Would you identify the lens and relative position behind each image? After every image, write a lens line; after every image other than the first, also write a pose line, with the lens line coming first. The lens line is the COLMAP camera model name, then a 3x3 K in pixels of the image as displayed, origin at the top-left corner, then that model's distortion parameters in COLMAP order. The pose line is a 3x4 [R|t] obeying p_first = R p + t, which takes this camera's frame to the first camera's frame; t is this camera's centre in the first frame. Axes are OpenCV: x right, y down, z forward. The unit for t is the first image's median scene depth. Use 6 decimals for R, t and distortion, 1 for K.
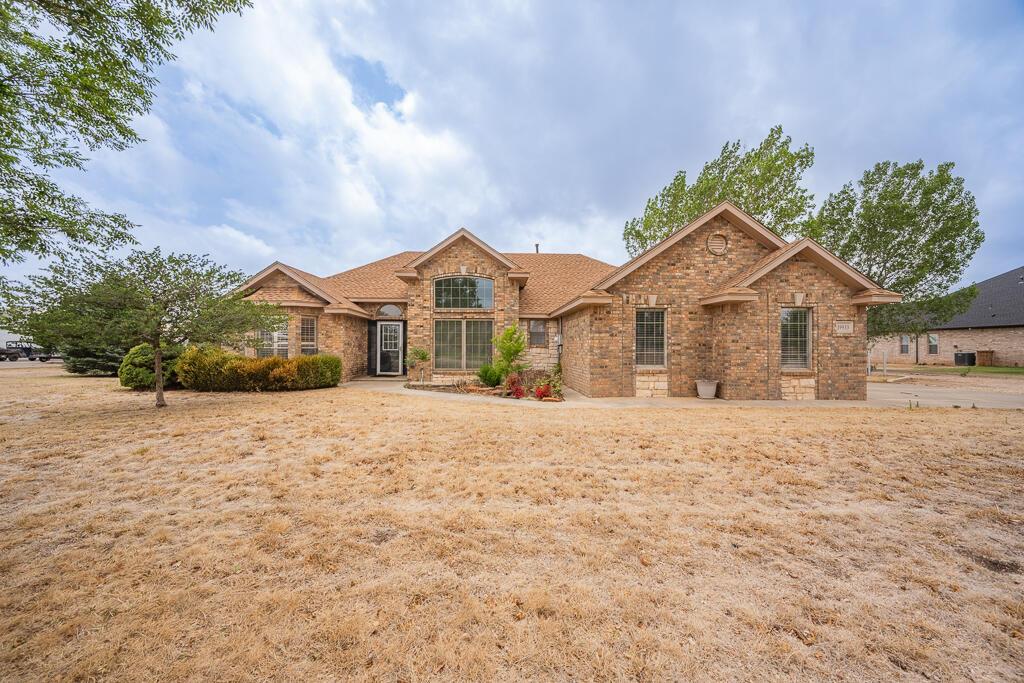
lens RADIAL K [[408.1, 0, 516.8], [0, 408.1, 343.2], [0, 0, 1]] dist [0.003906, 0.000113]
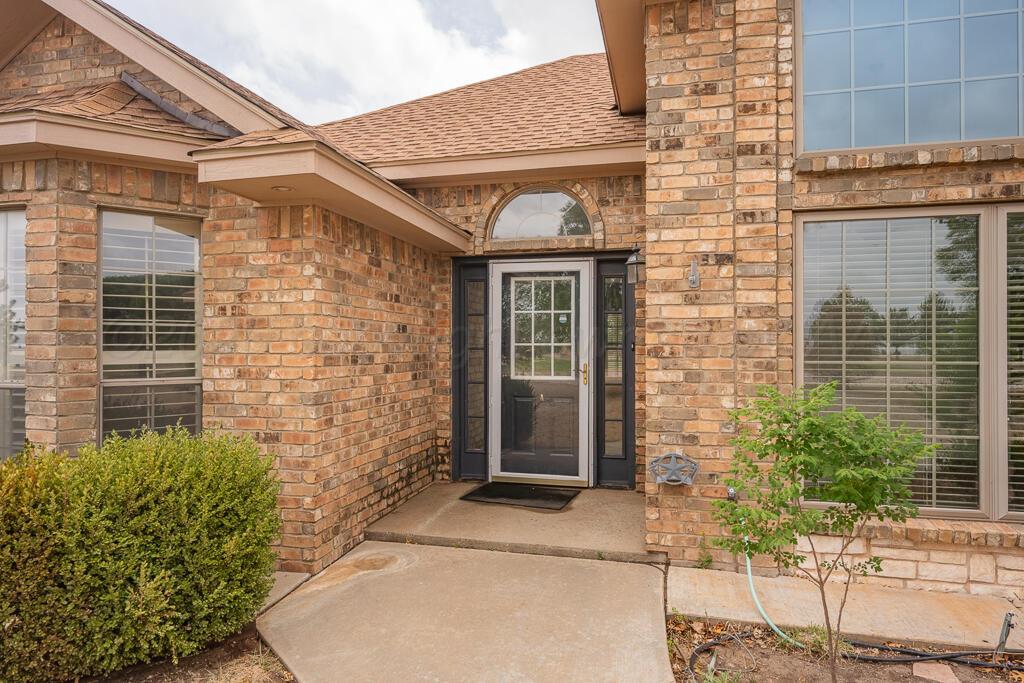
lens RADIAL K [[620.2, 0, 512.1], [0, 620.2, 343.5], [0, 0, 1]] dist [-0.000205, -0.000049]
pose [[0.956501, -0.005606, -0.291675, -0.226283], [0.006171, 0.999980, 0.001017, -0.005135], [0.291663, -0.002773, 0.956517, 0.665011]]
